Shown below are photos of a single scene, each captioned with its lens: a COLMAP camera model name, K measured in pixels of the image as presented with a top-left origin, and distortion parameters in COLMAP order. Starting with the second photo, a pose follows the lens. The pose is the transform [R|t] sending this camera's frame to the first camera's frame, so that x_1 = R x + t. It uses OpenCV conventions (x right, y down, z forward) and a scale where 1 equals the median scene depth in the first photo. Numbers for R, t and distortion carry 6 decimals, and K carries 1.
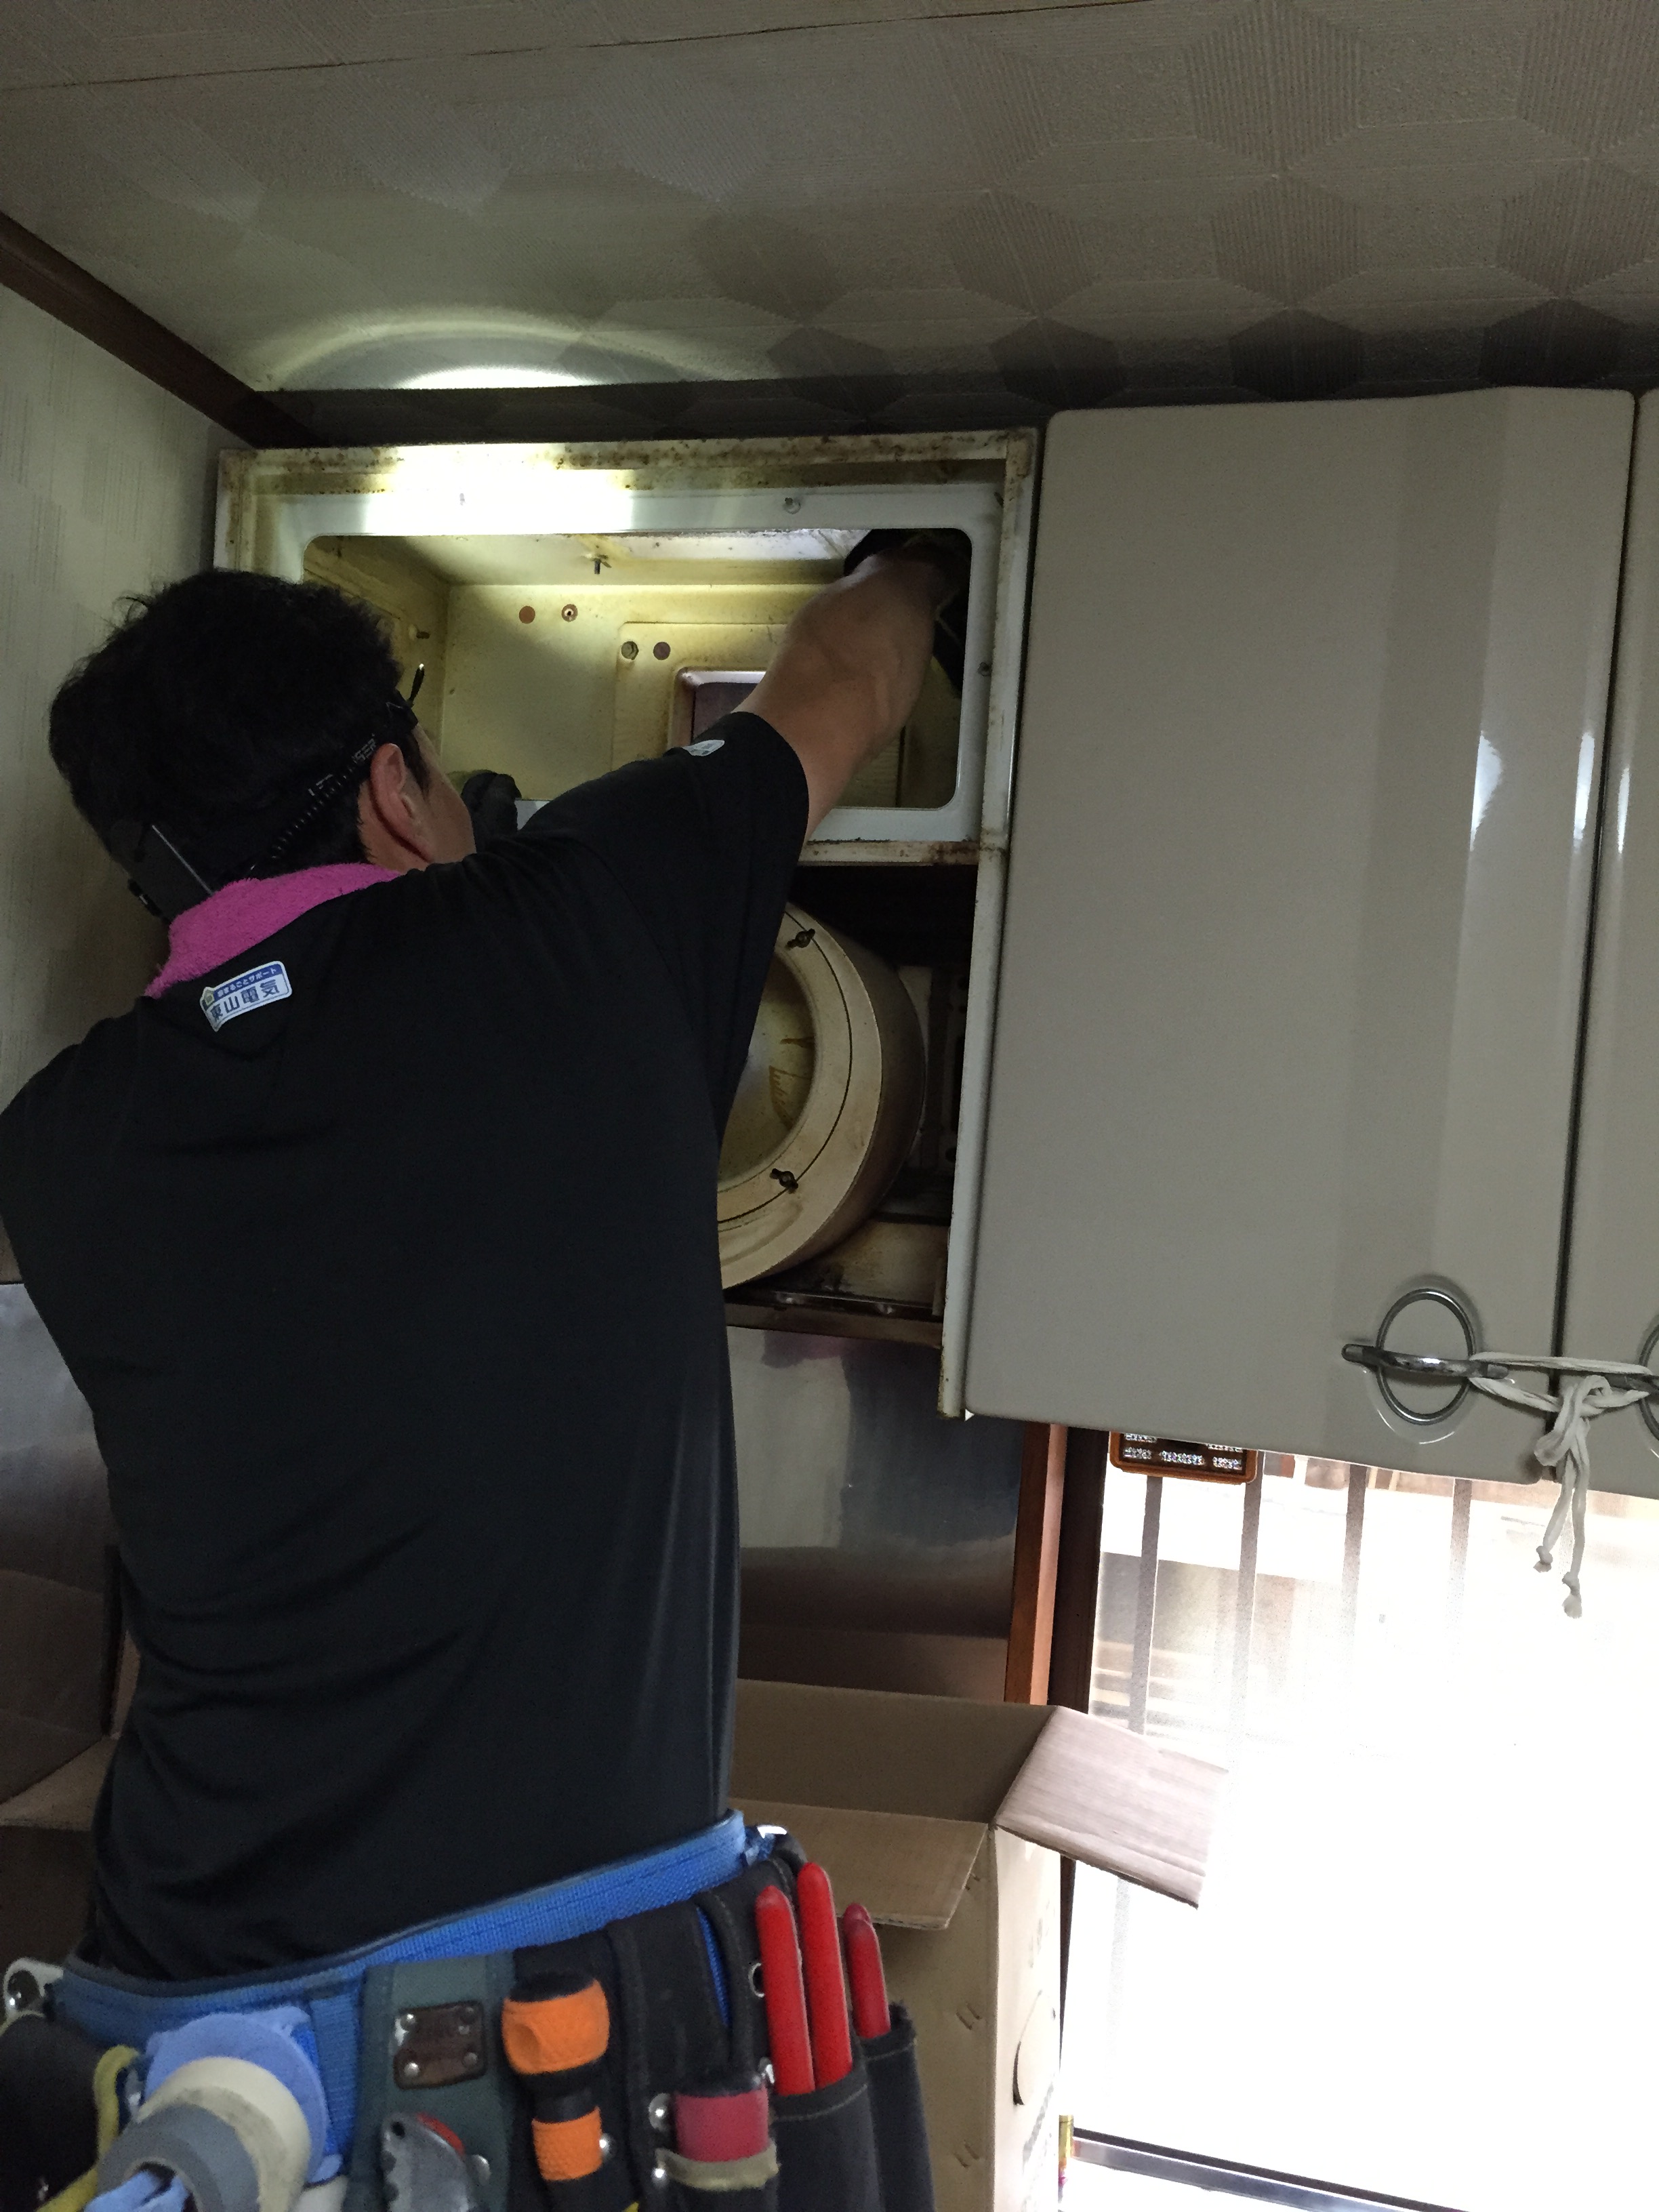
lens RADIAL K [[1876.4, 0, 827.4], [0, 1876.4, 1110.4], [0, 0, 1]] dist [0.045219, -0.028401]
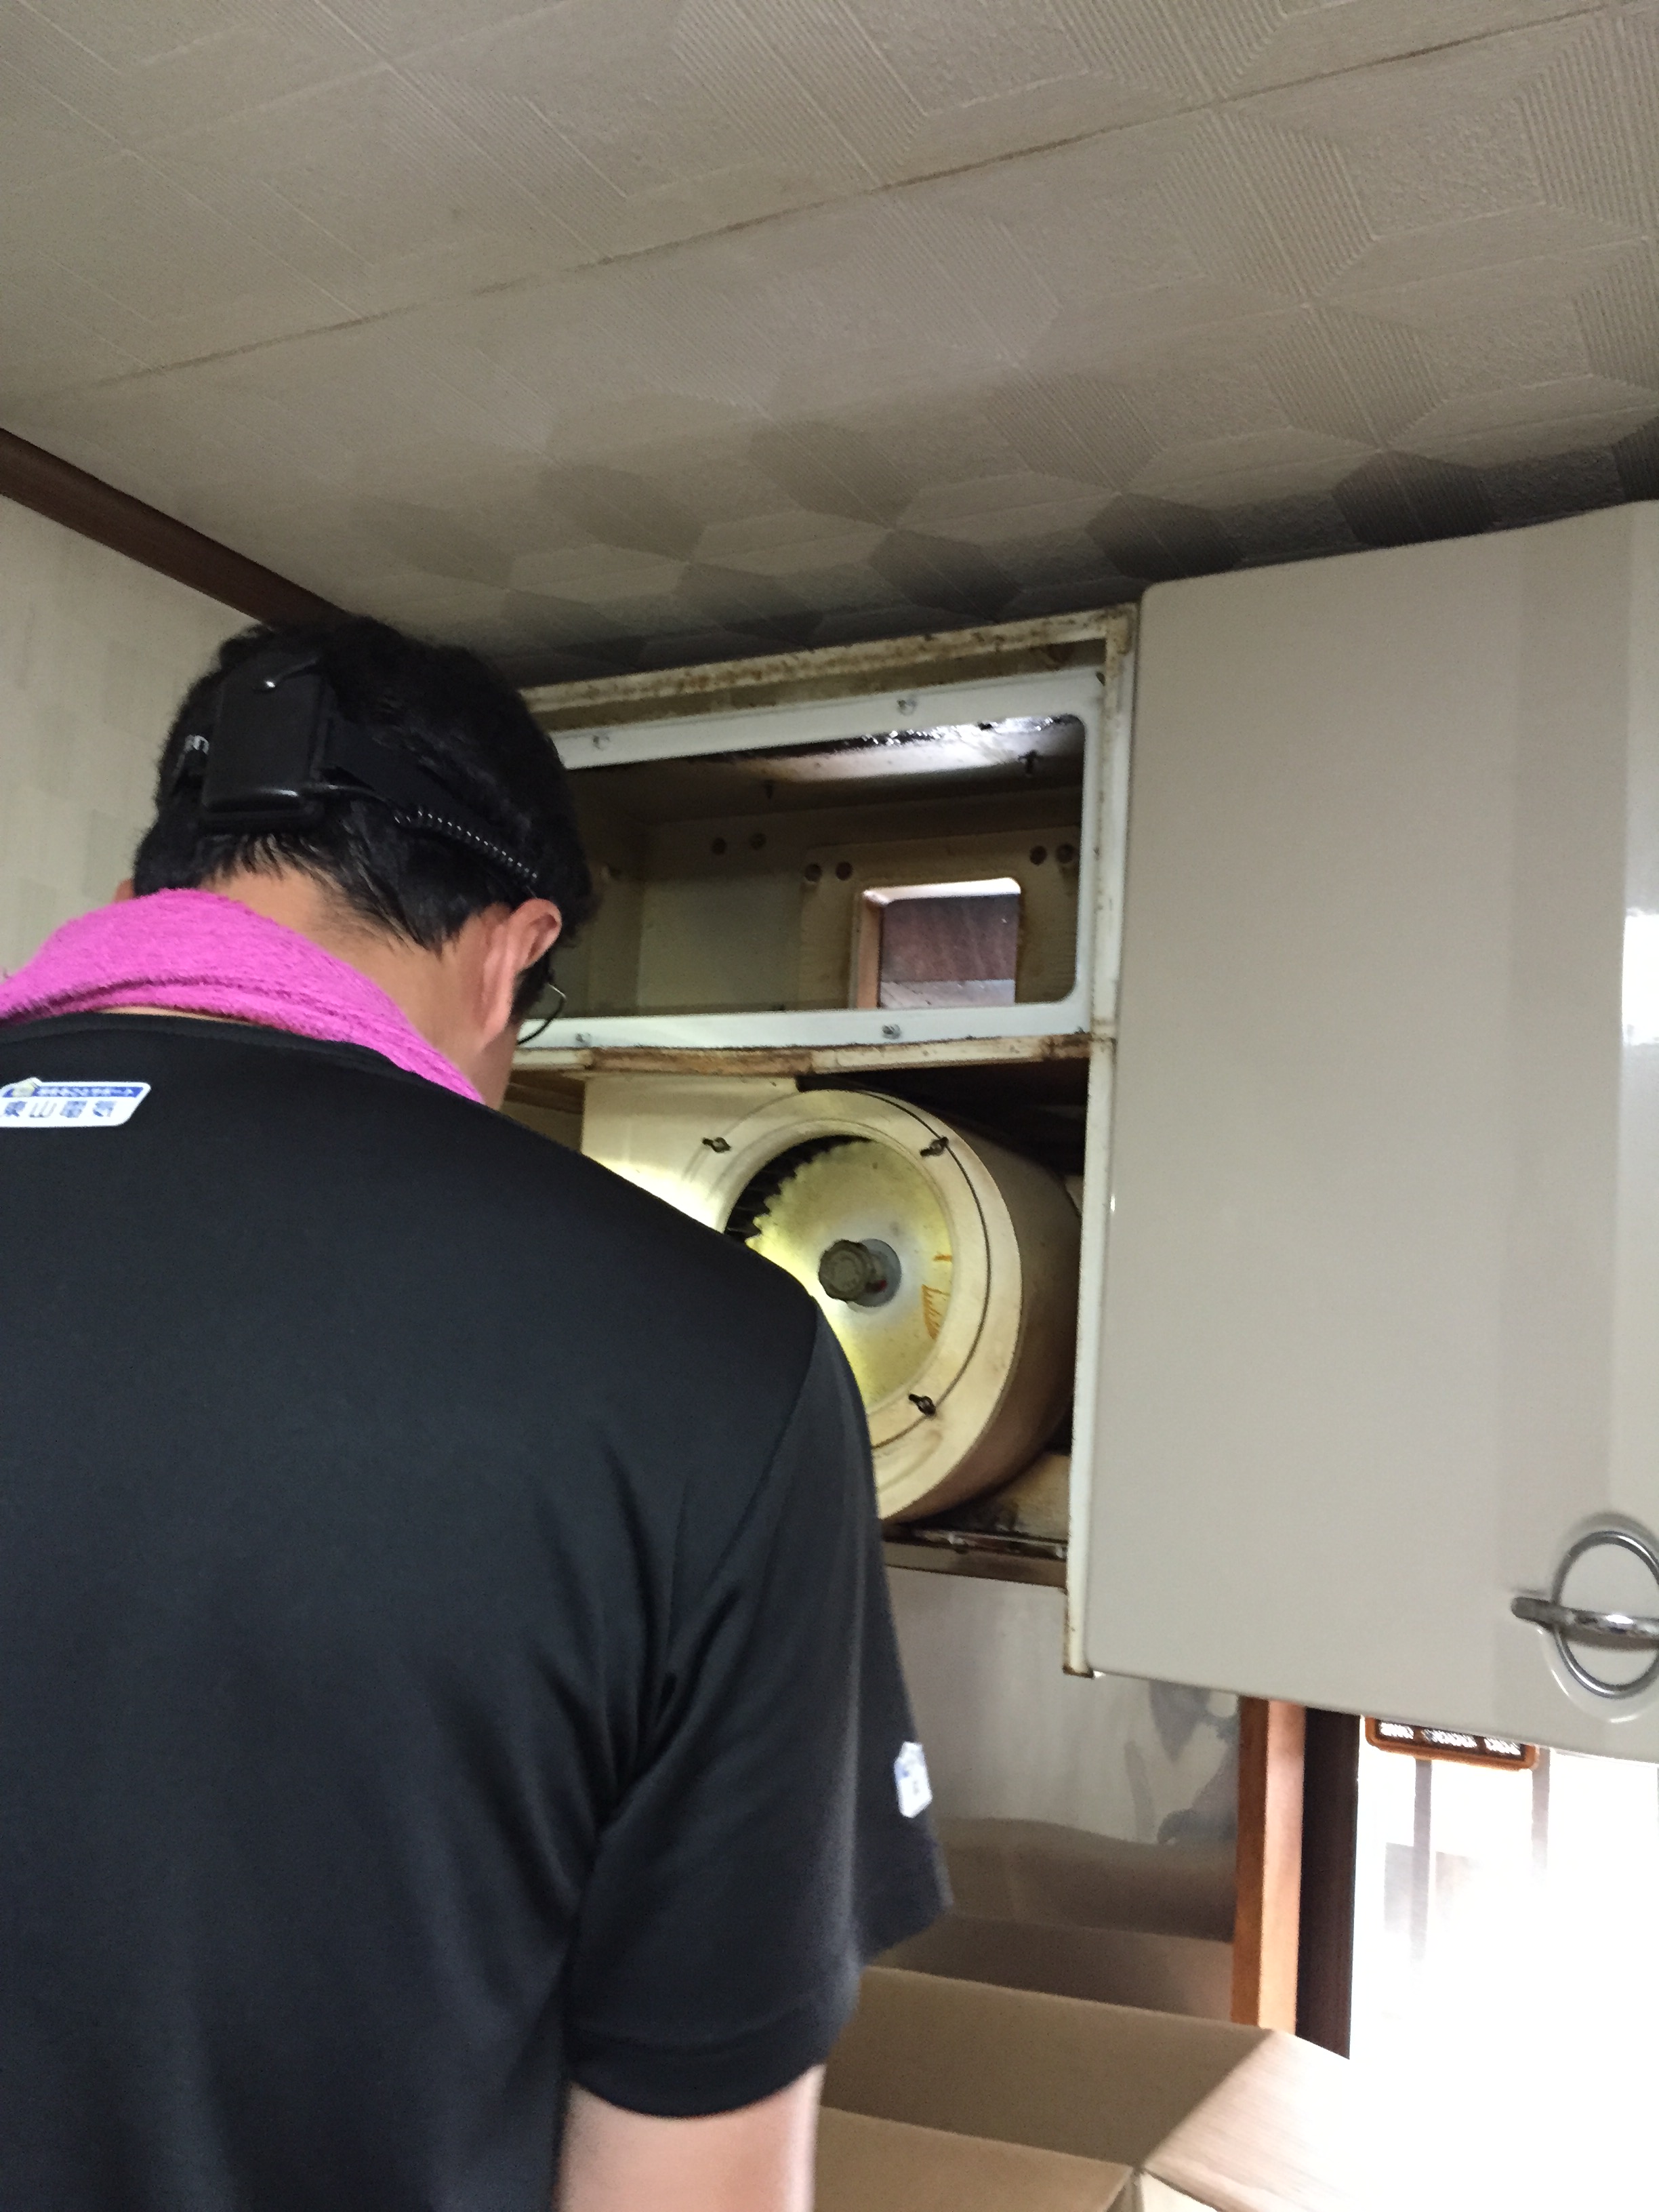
lens RADIAL K [[1876.4, 0, 811.5], [0, 1876.4, 1107.4], [0, 0, 1]] dist [0.045219, -0.028401]
pose [[0.974433, -0.036889, -0.221630, 0.148397], [0.006897, 0.990876, -0.134600, 0.017196], [0.224573, 0.129630, 0.965797, 0.074712]]
